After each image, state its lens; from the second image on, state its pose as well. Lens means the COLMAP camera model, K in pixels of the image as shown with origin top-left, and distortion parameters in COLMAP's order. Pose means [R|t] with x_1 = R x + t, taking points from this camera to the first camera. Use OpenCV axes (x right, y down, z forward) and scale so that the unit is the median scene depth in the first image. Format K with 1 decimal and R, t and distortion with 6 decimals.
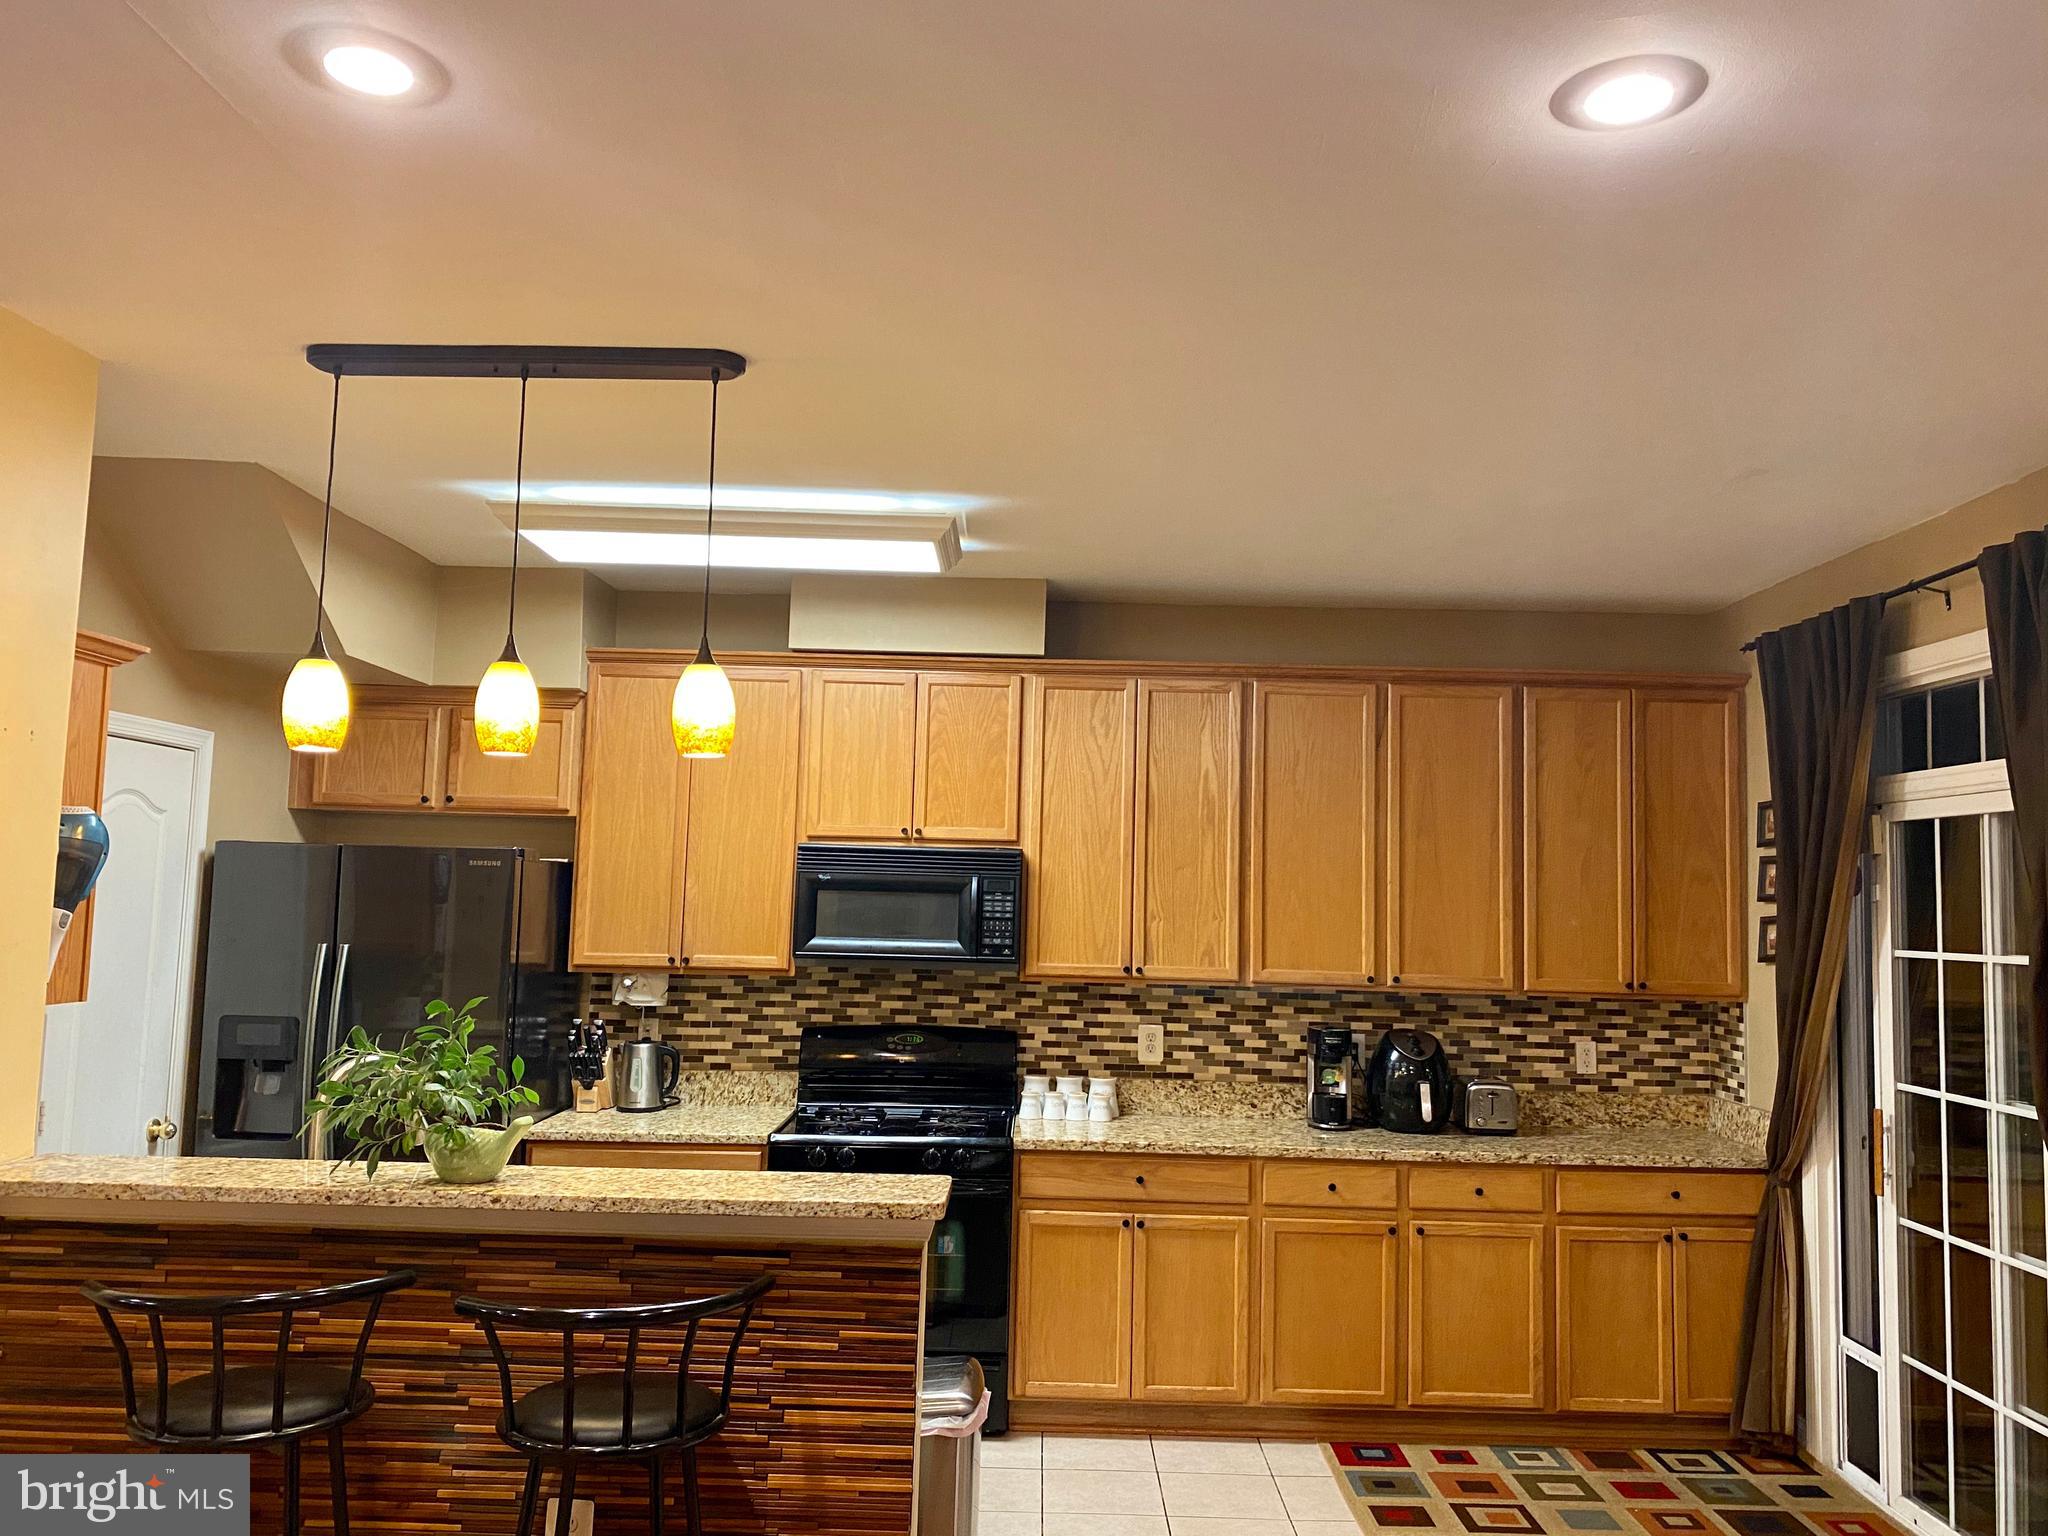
lens RADIAL K [[1558.6, 0, 1036.3], [0, 1558.6, 772.8], [0, 0, 1]] dist [0.056680, -0.066107]
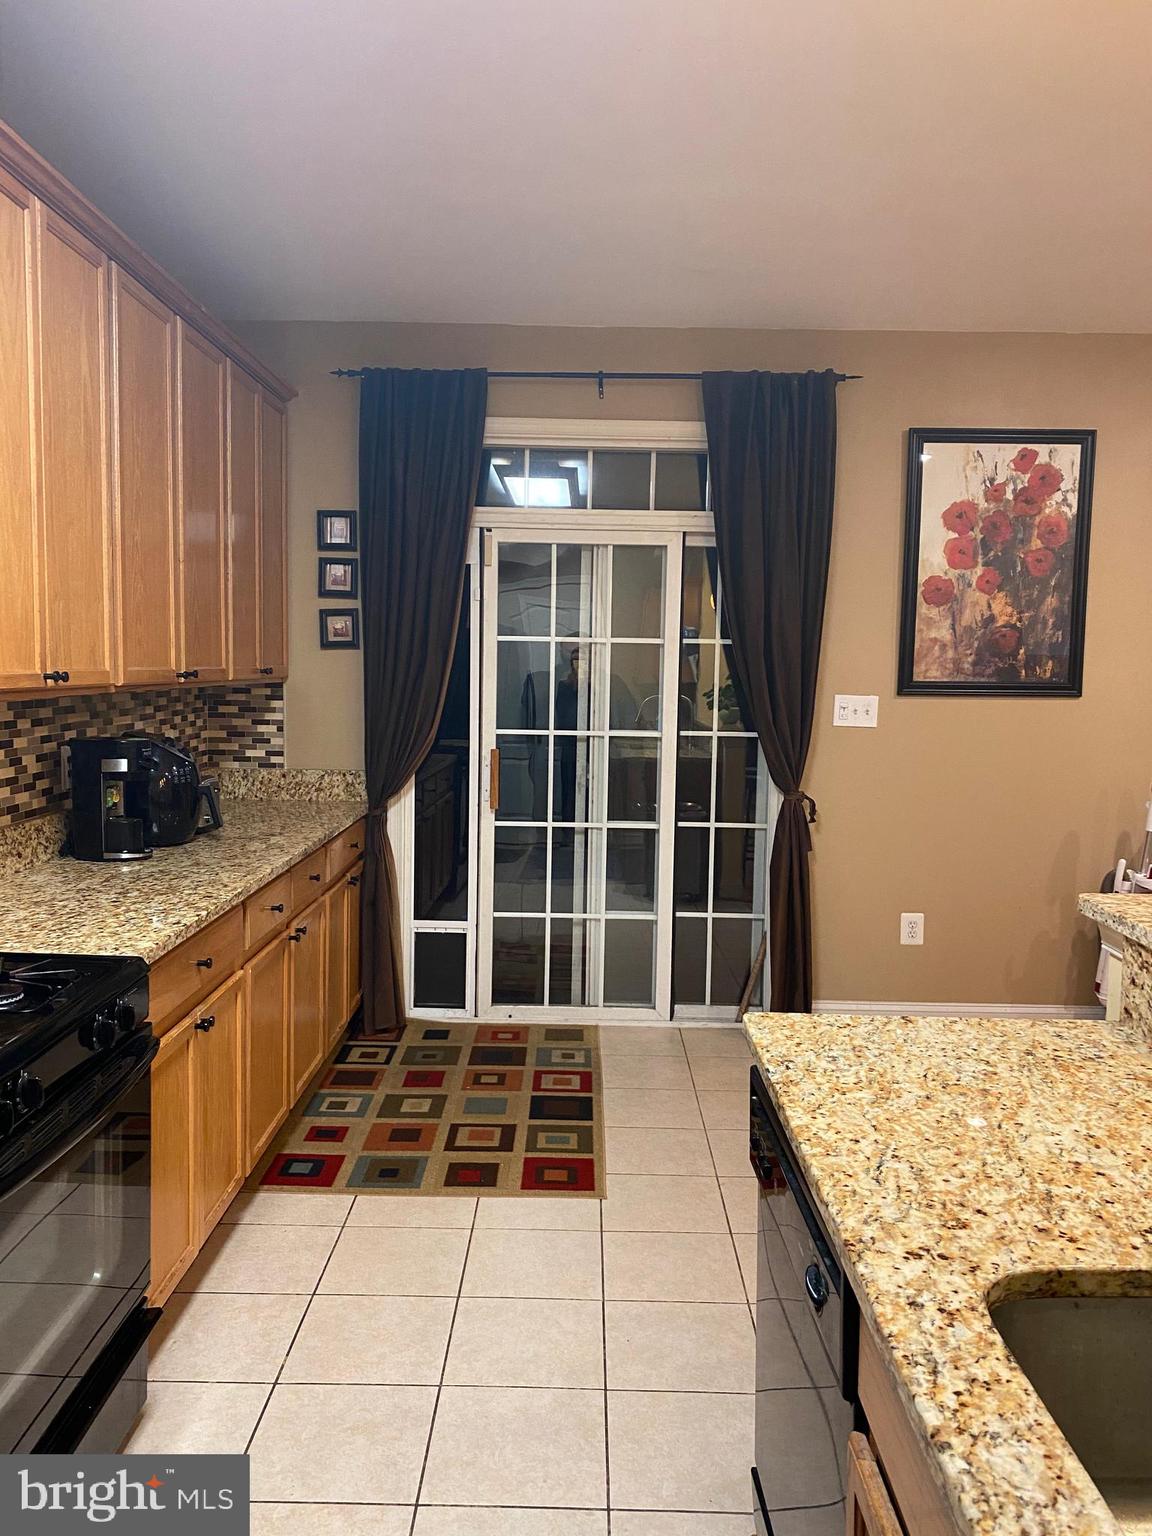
lens RADIAL K [[1168.9, 0, 575.6], [0, 1168.9, 760.0], [0, 0, 1]] dist [0.056680, -0.066107]
pose [[0.008864, -0.107854, 0.994127, -0.476776], [-0.098523, 0.989235, 0.108202, 0.099215], [-0.995095, -0.098903, -0.001857, 0.887583]]
